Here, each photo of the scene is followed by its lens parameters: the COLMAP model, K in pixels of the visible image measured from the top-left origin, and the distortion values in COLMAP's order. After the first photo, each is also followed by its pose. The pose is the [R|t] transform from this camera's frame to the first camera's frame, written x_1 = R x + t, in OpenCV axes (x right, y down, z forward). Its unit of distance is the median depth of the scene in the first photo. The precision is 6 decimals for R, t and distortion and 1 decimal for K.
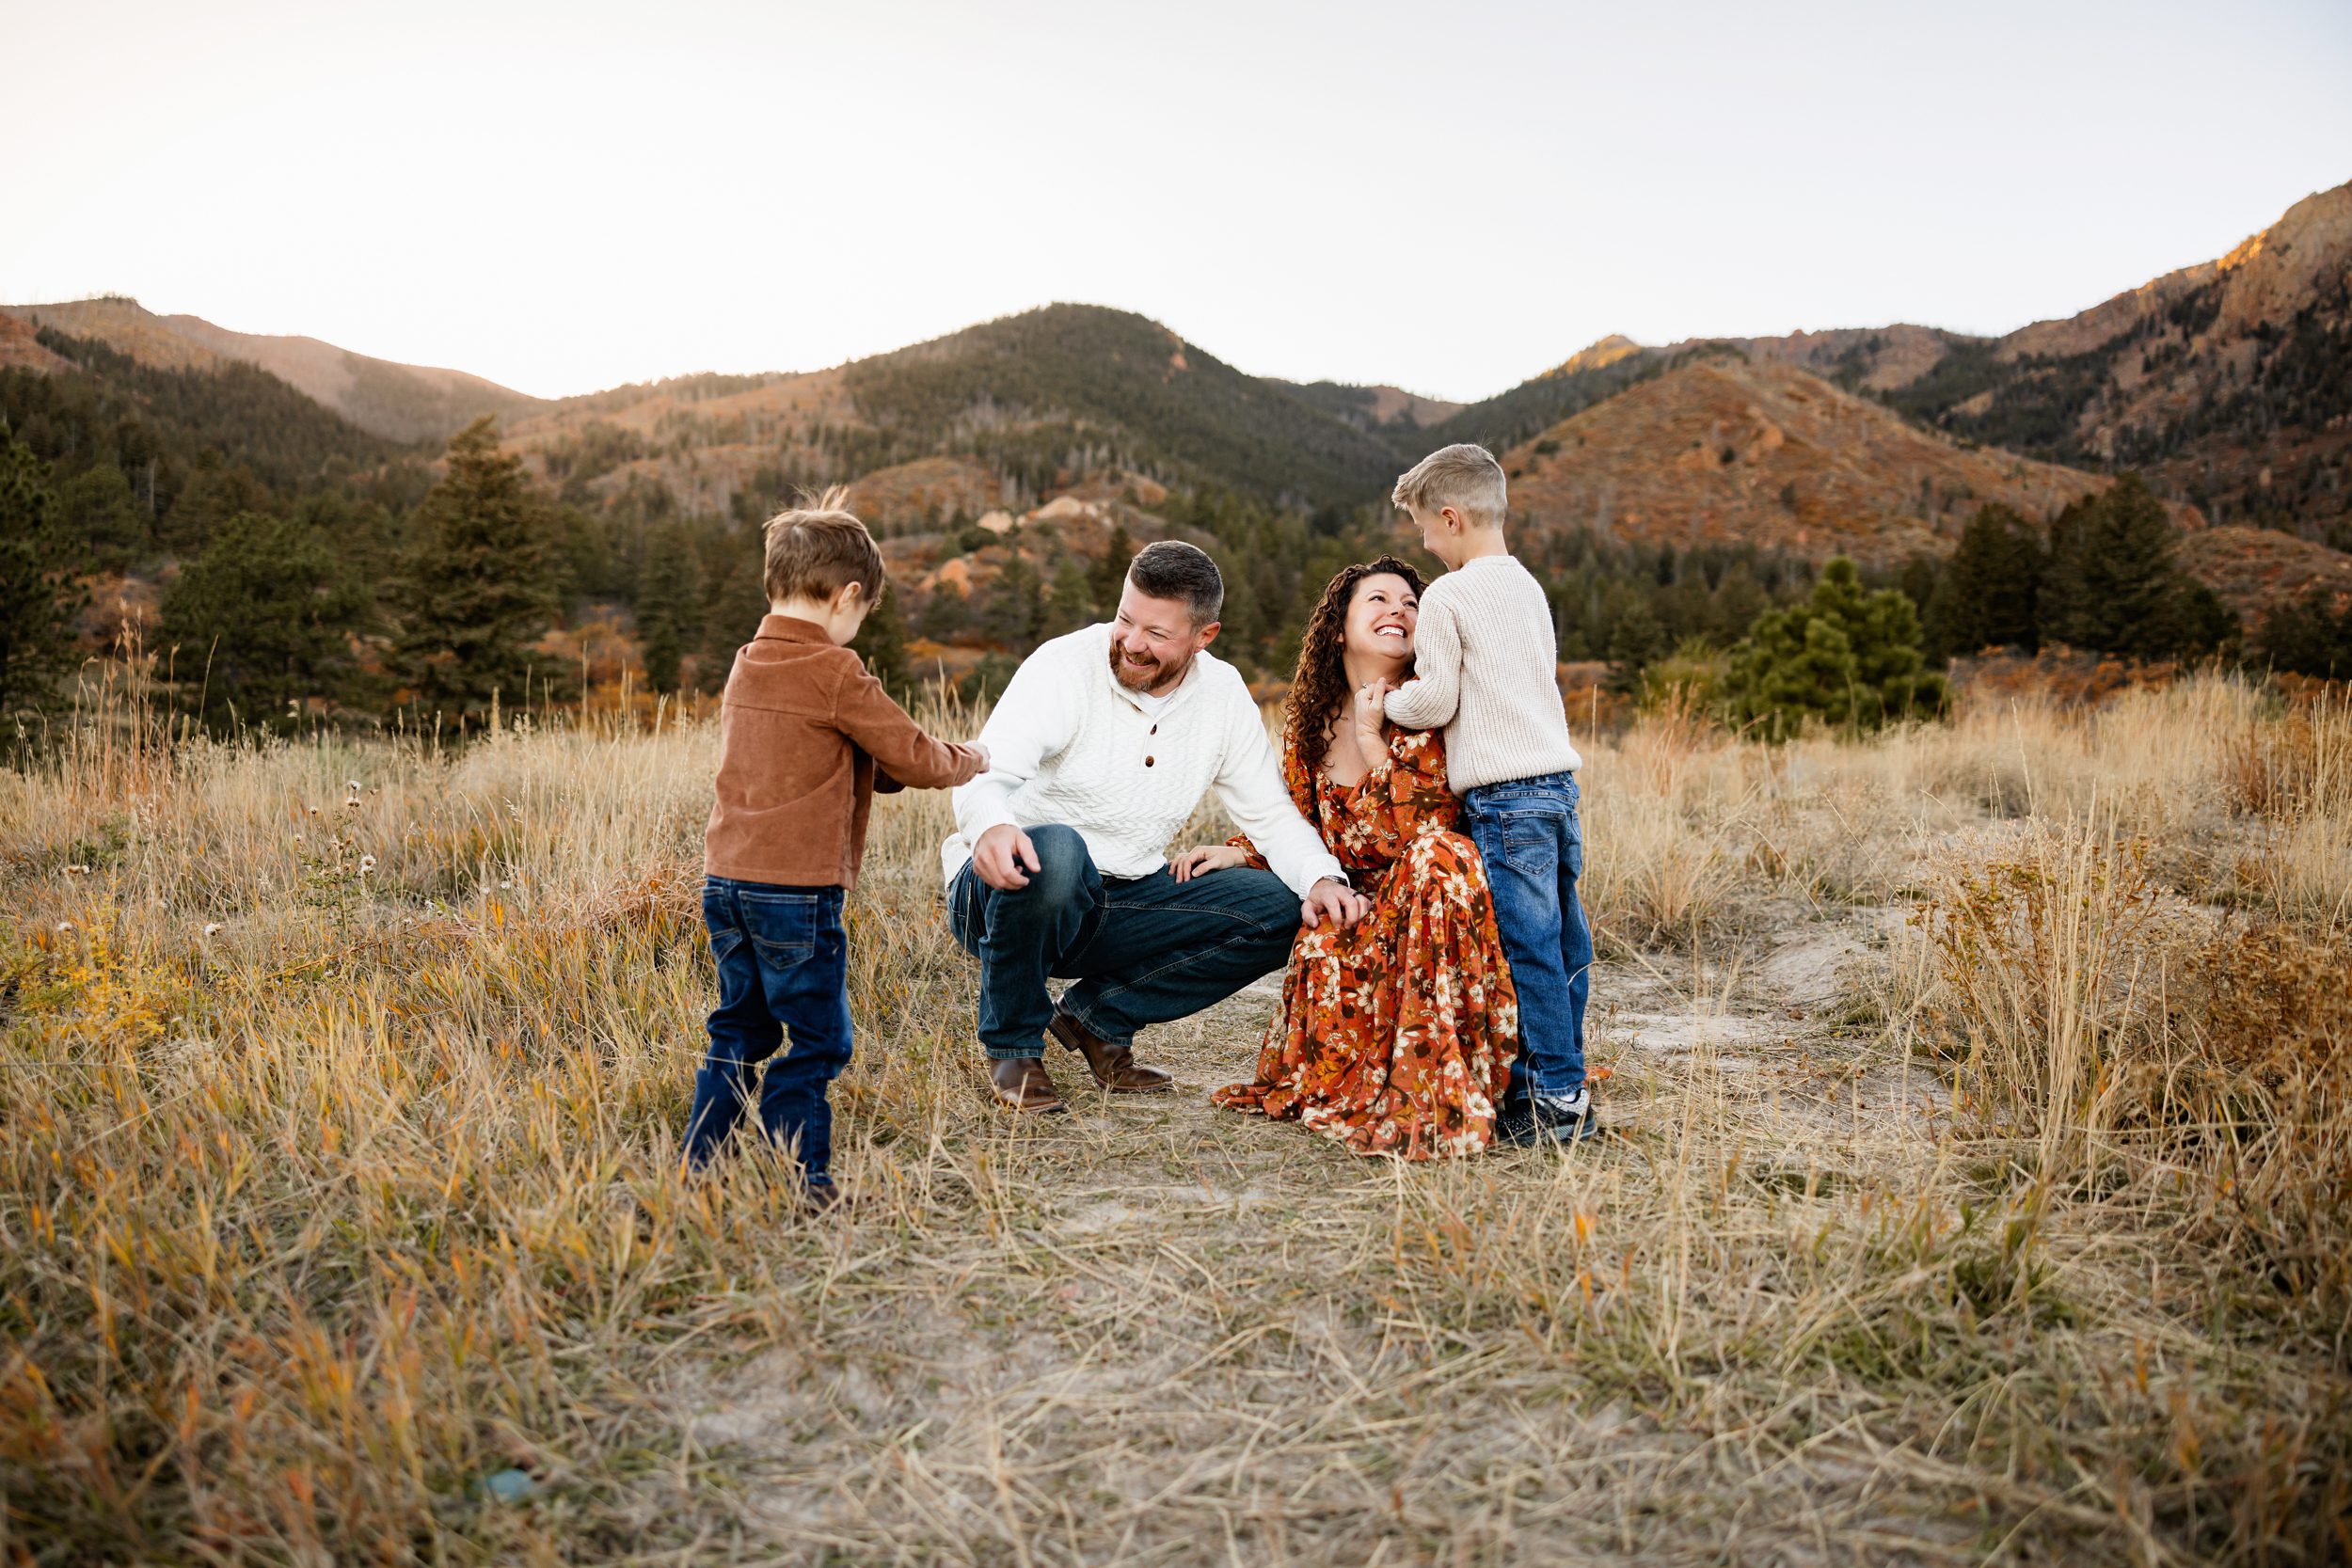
lens RADIAL K [[1760.5, 0, 1135.0], [0, 1760.5, 747.2], [0, 0, 1]] dist [0.009049, -0.004520]
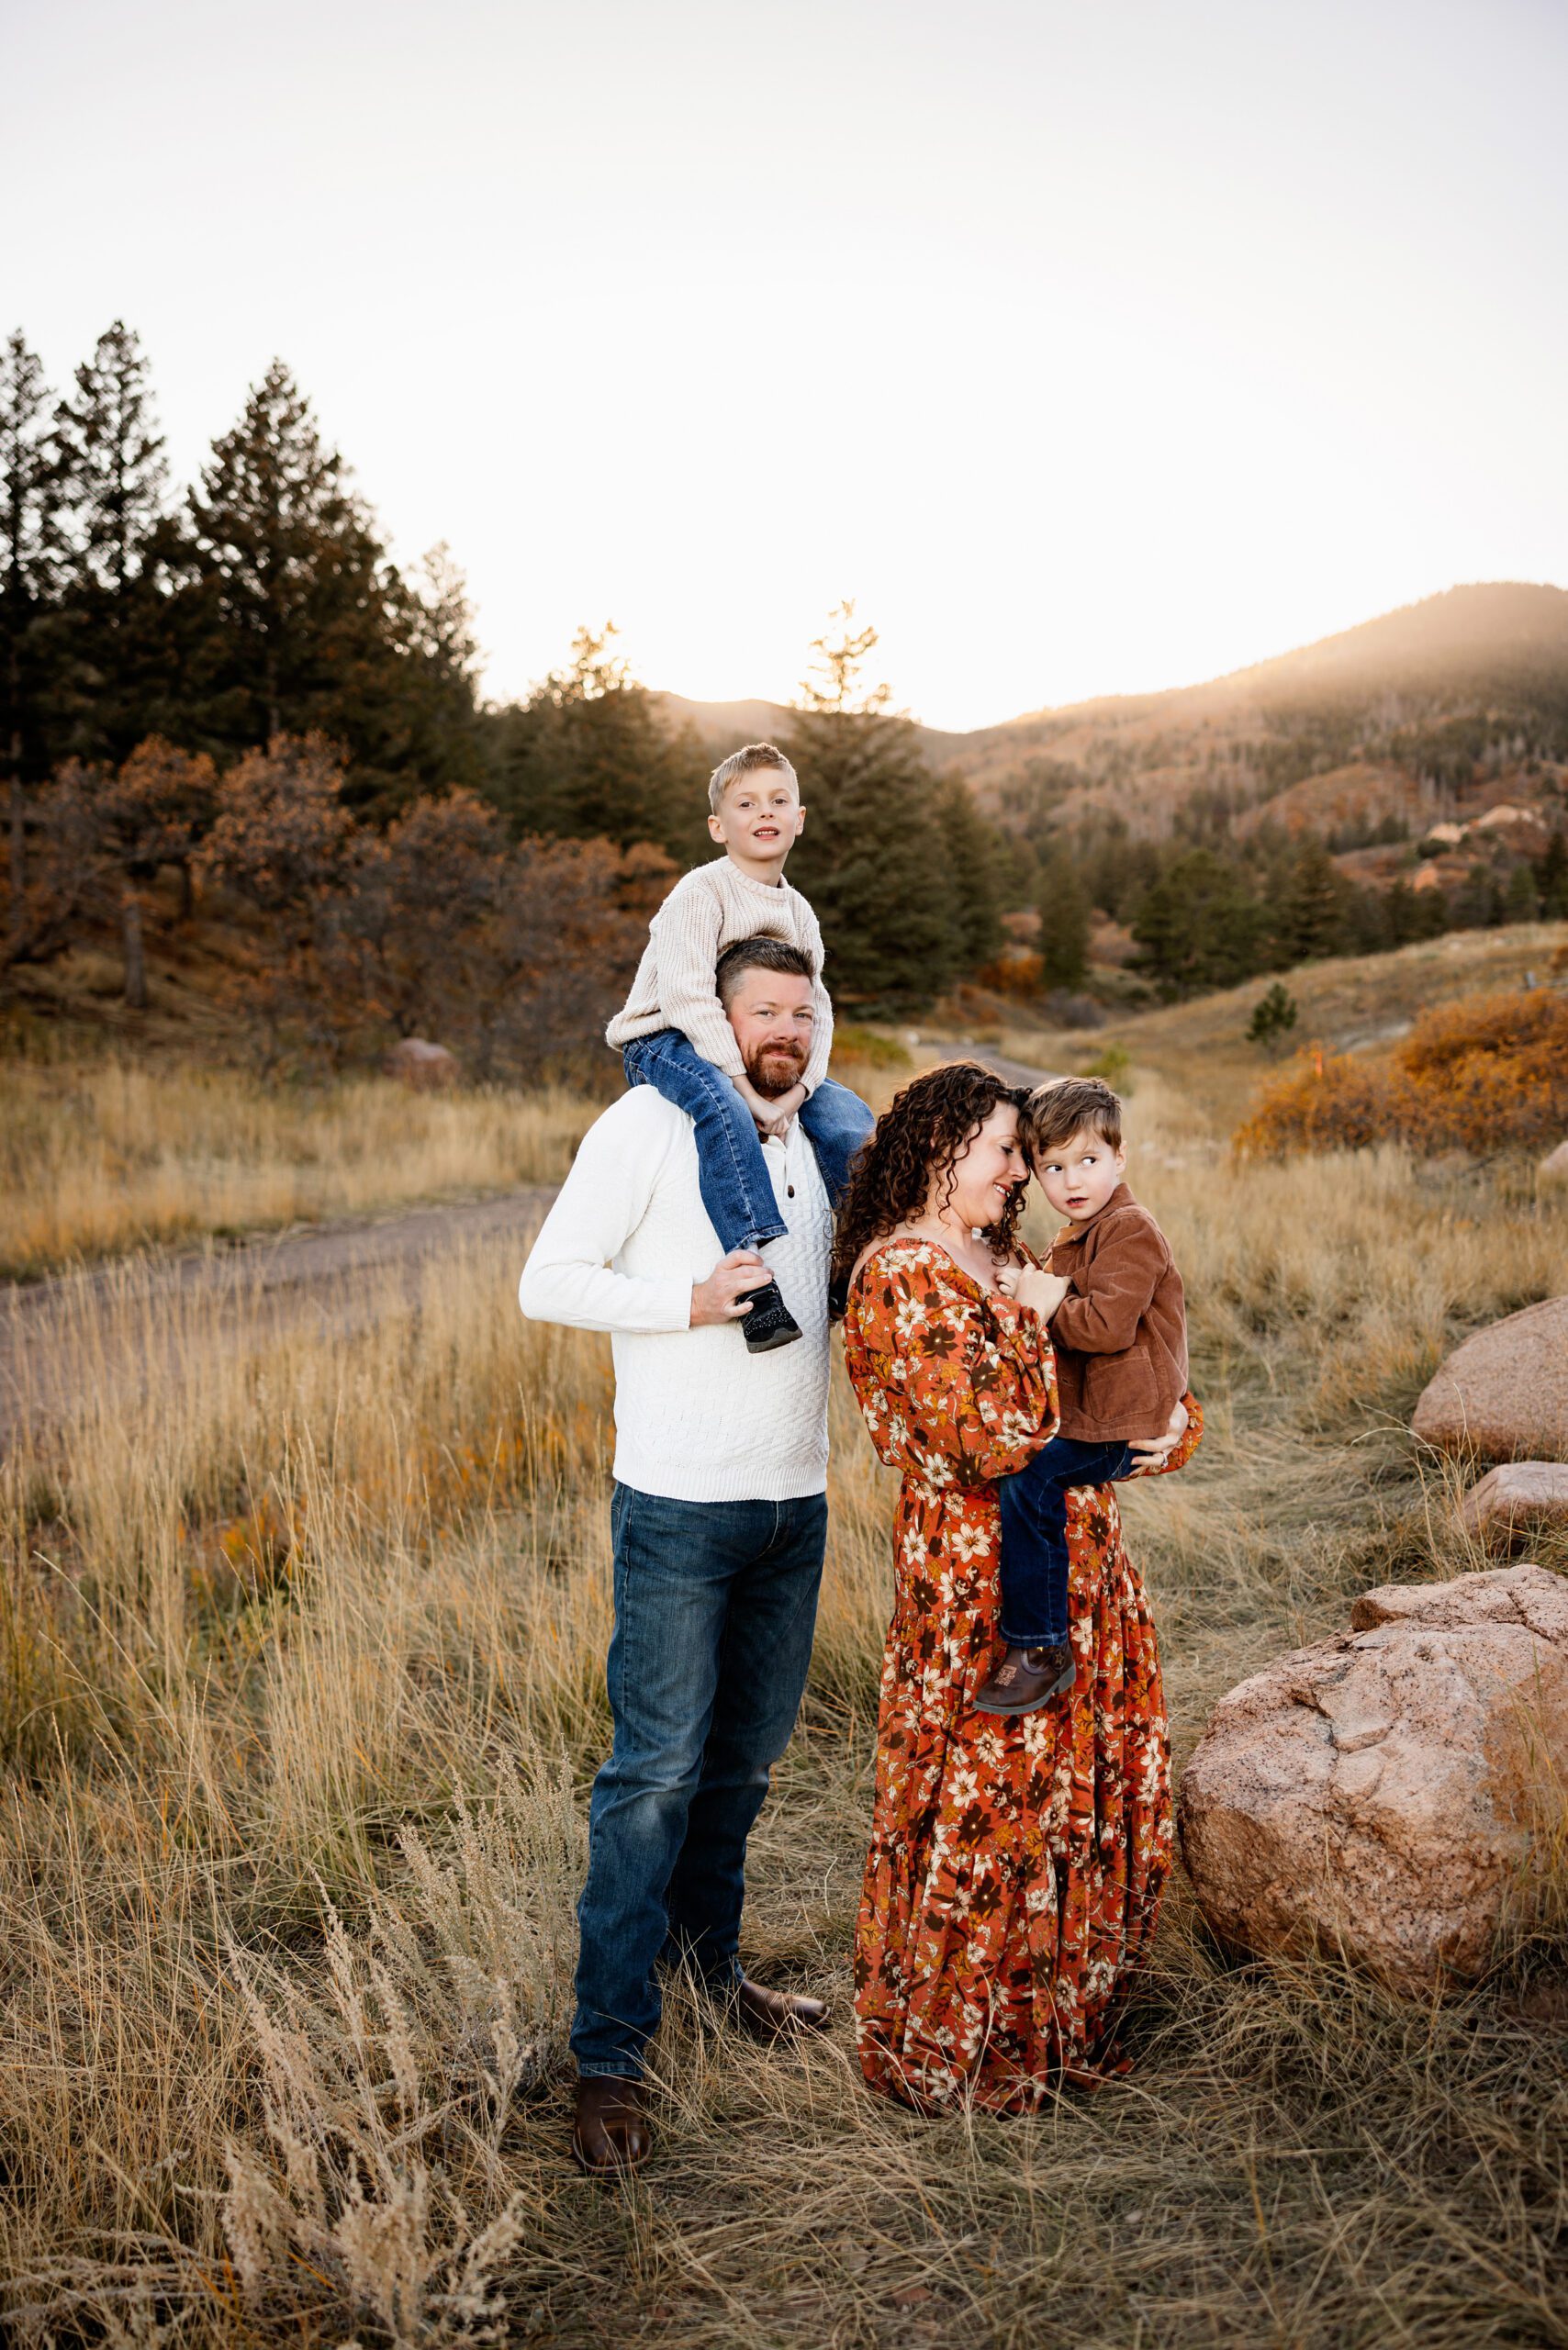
lens RADIAL K [[1775.4, 0, 784.0], [0, 1775.4, 1175.0], [0, 0, 1]] dist [-0.002534, -0.000524]
pose [[0.920575, -0.001390, -0.390563, -0.009069], [0.027853, 0.997681, 0.062098, 0.010424], [0.389571, -0.068044, 0.918479, -0.160597]]
